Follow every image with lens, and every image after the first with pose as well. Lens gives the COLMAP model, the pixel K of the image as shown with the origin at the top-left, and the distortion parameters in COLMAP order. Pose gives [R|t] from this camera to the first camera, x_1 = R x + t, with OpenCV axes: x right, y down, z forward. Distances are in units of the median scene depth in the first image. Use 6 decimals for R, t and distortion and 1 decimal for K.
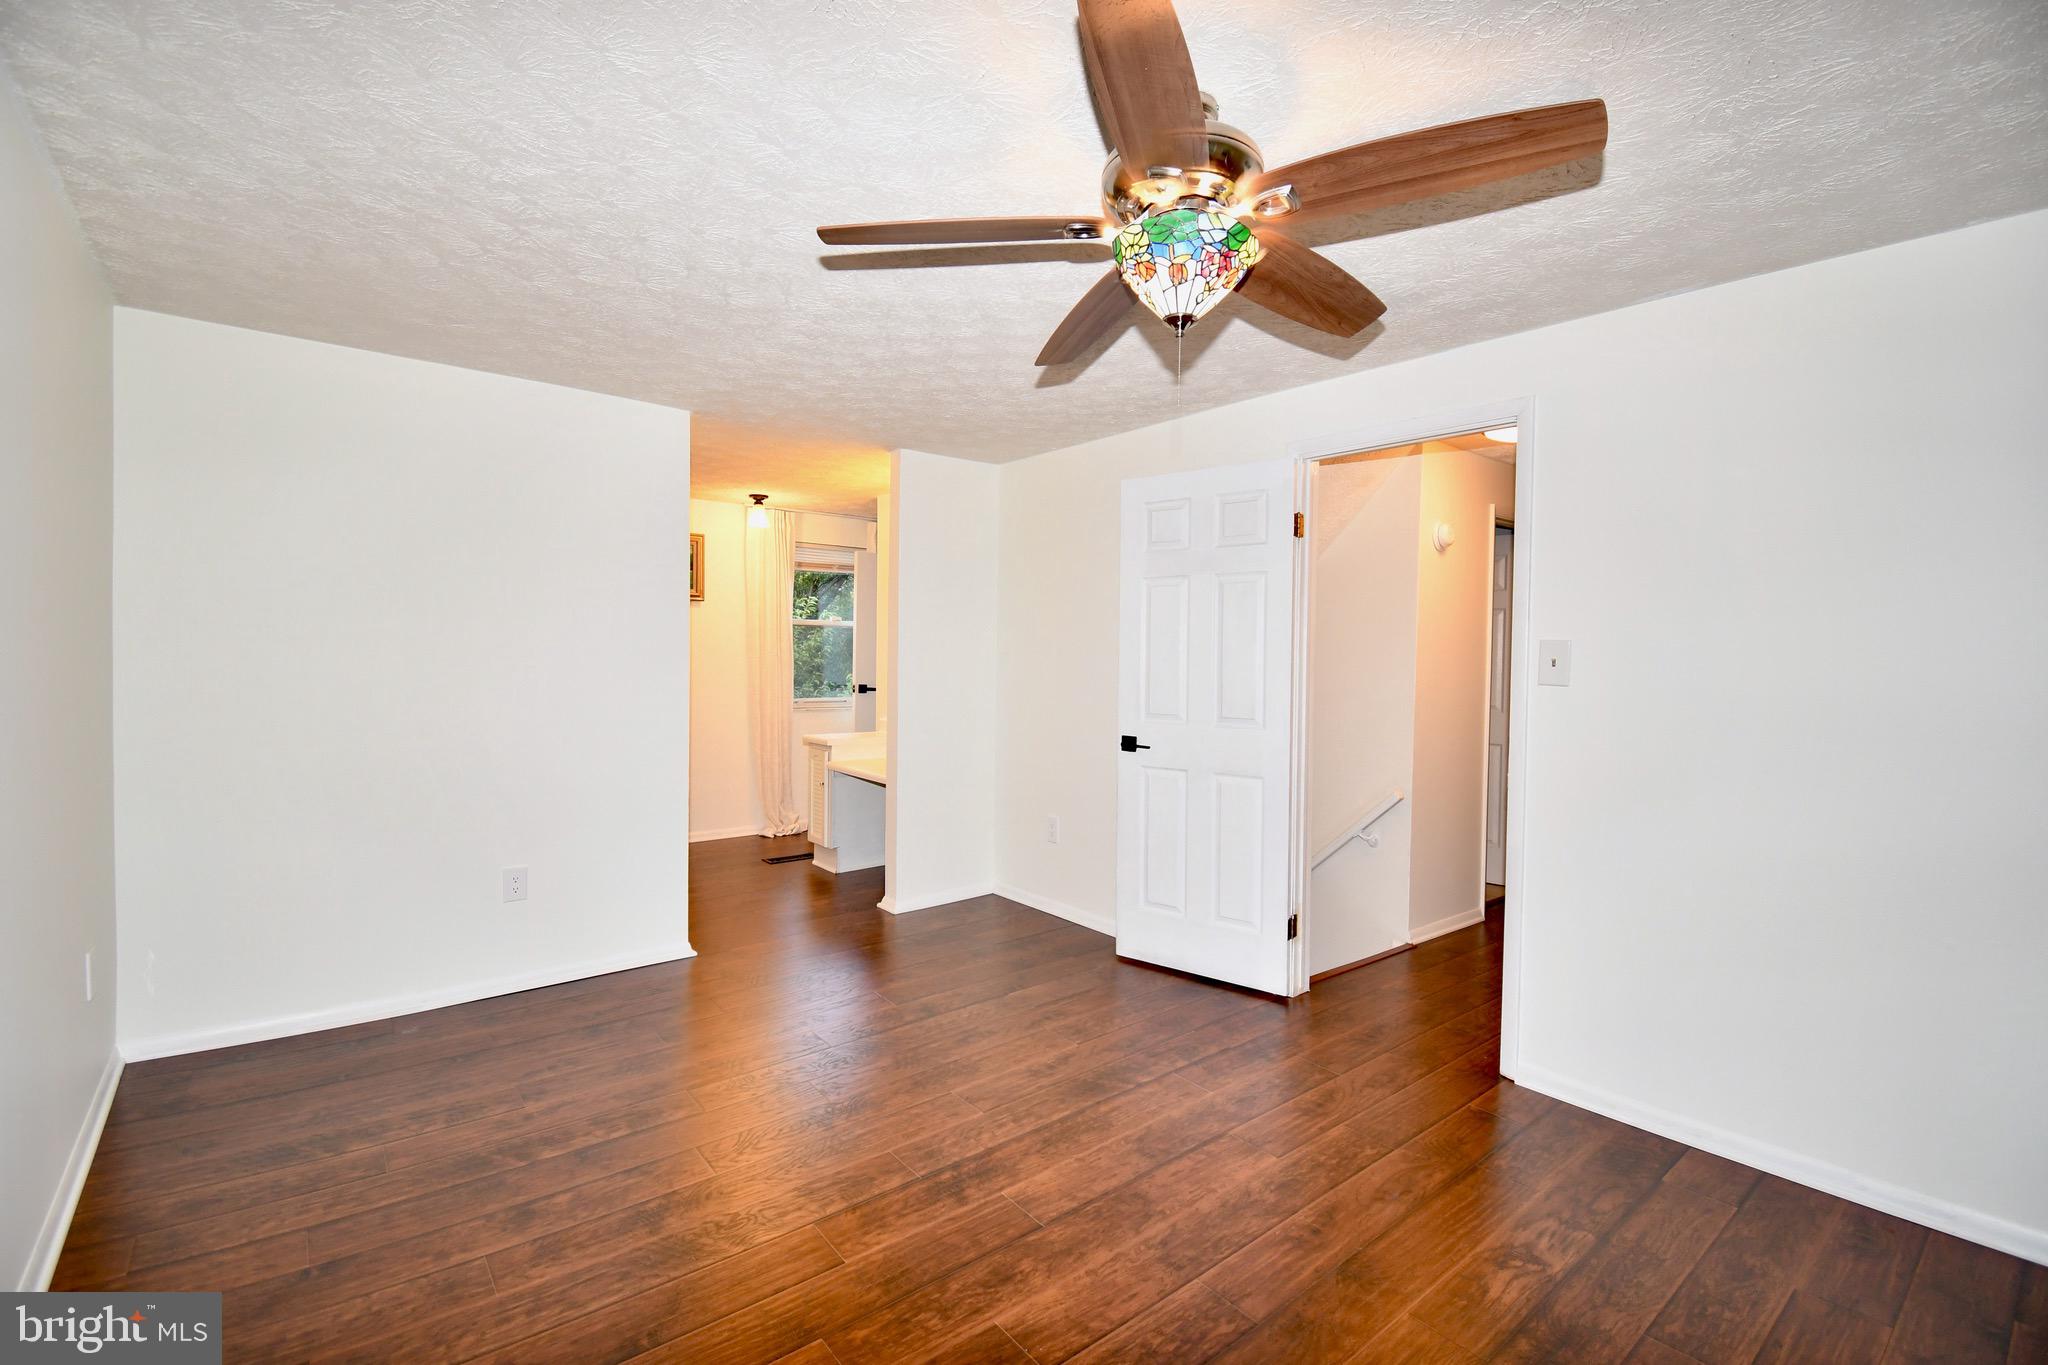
lens RADIAL K [[899.6, 0, 1029.0], [0, 899.6, 689.4], [0, 0, 1]] dist [-0.000035, -0.022521]
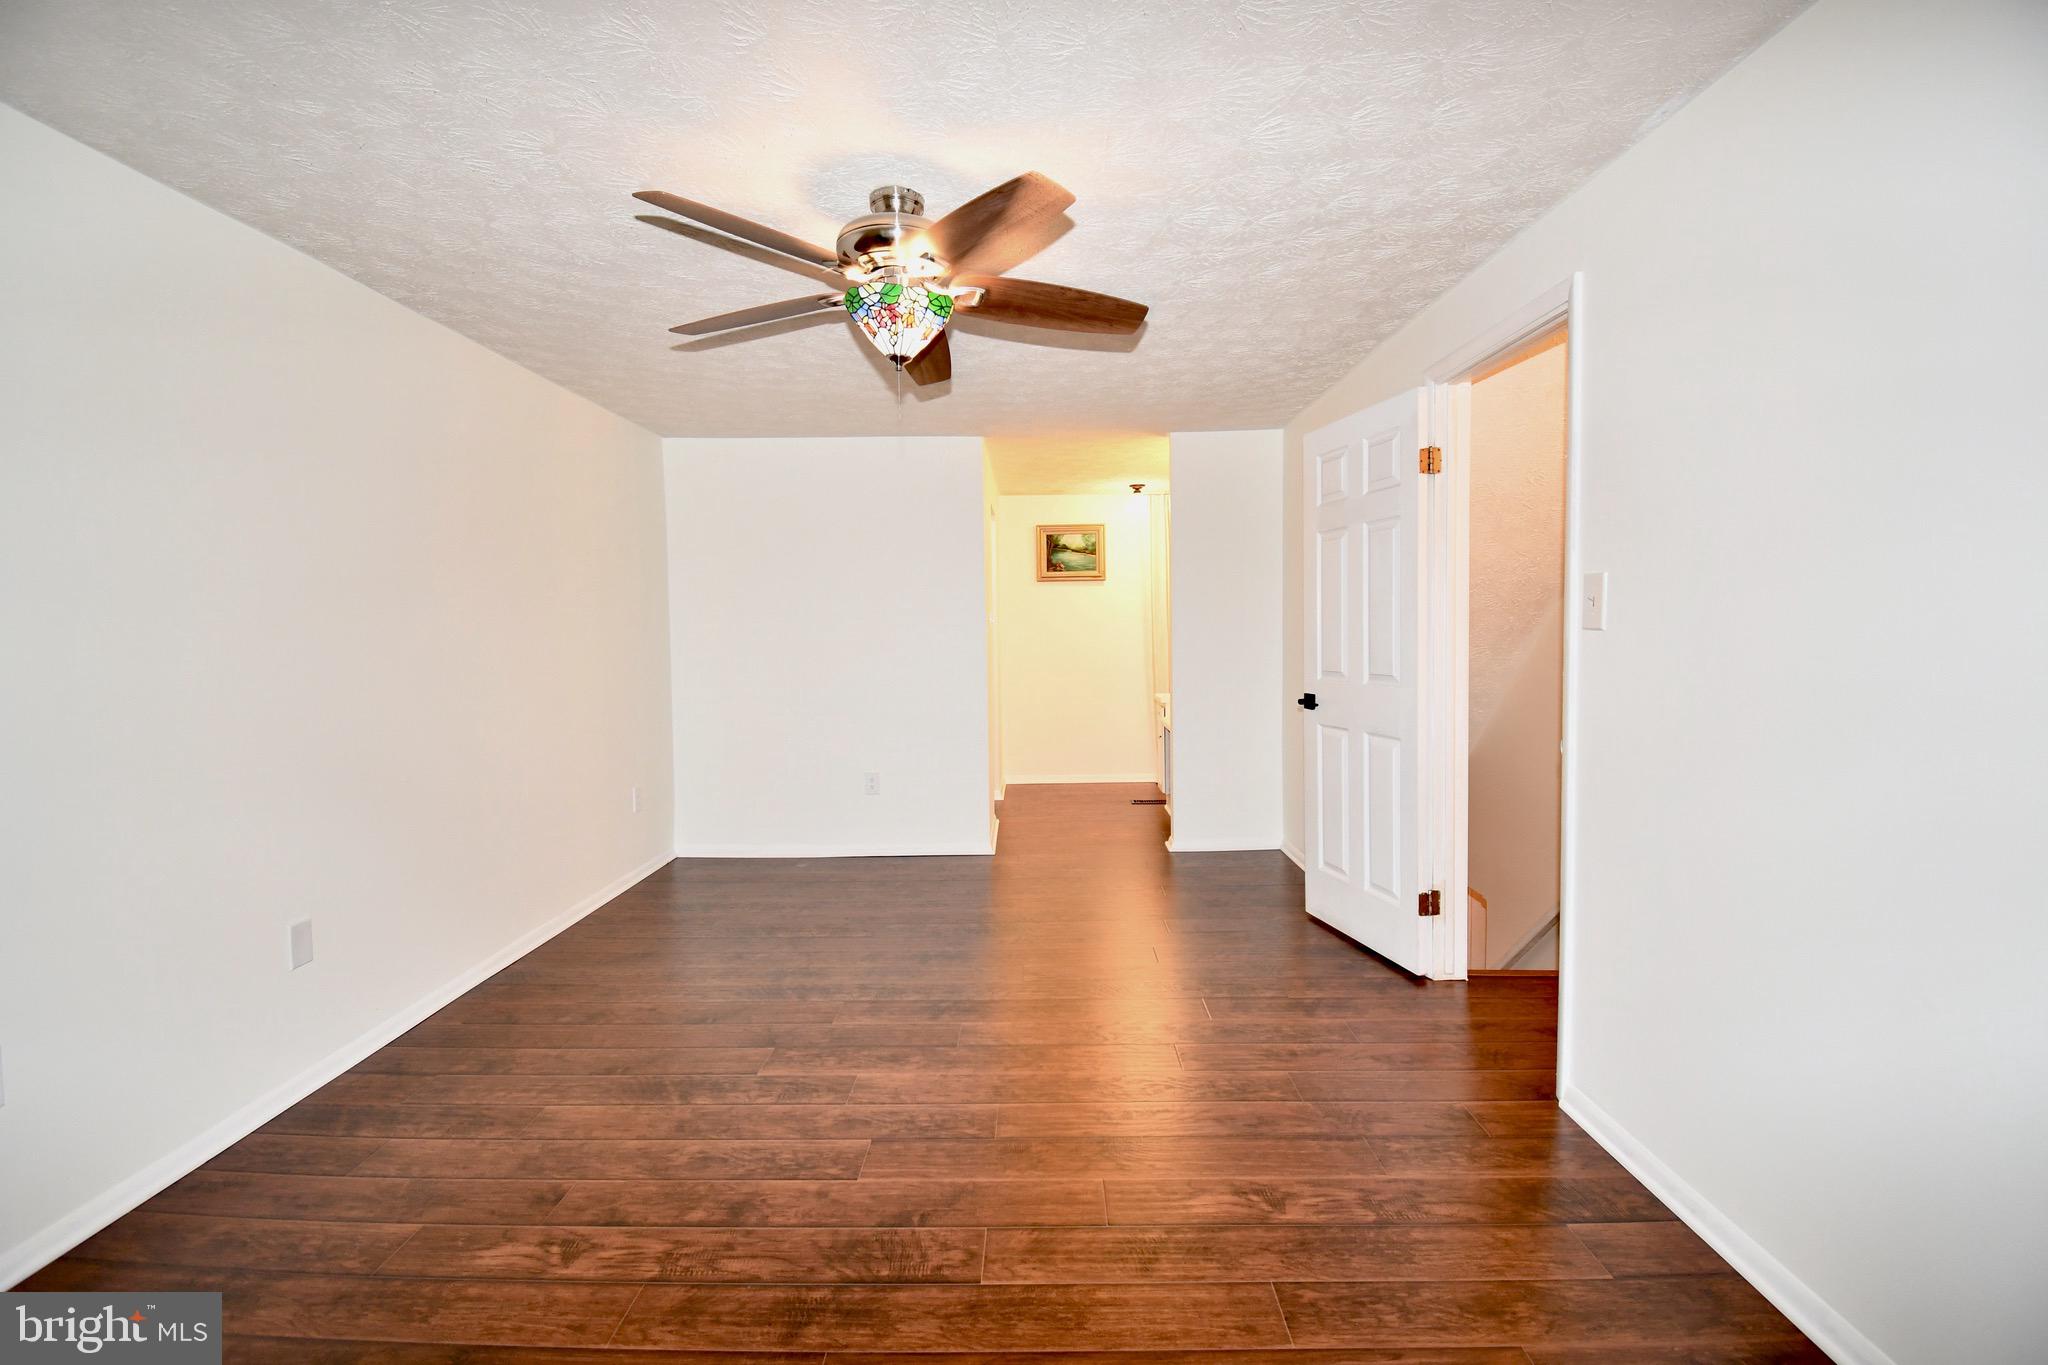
lens RADIAL K [[897.9, 0, 1009.1], [0, 897.9, 677.8], [0, 0, 1]] dist [0.000809, -0.023169]
pose [[0.766432, 0.012693, -0.642200, 0.548256], [-0.004697, 0.999889, 0.014157, 0.025546], [0.642308, -0.007834, 0.766406, 0.030043]]
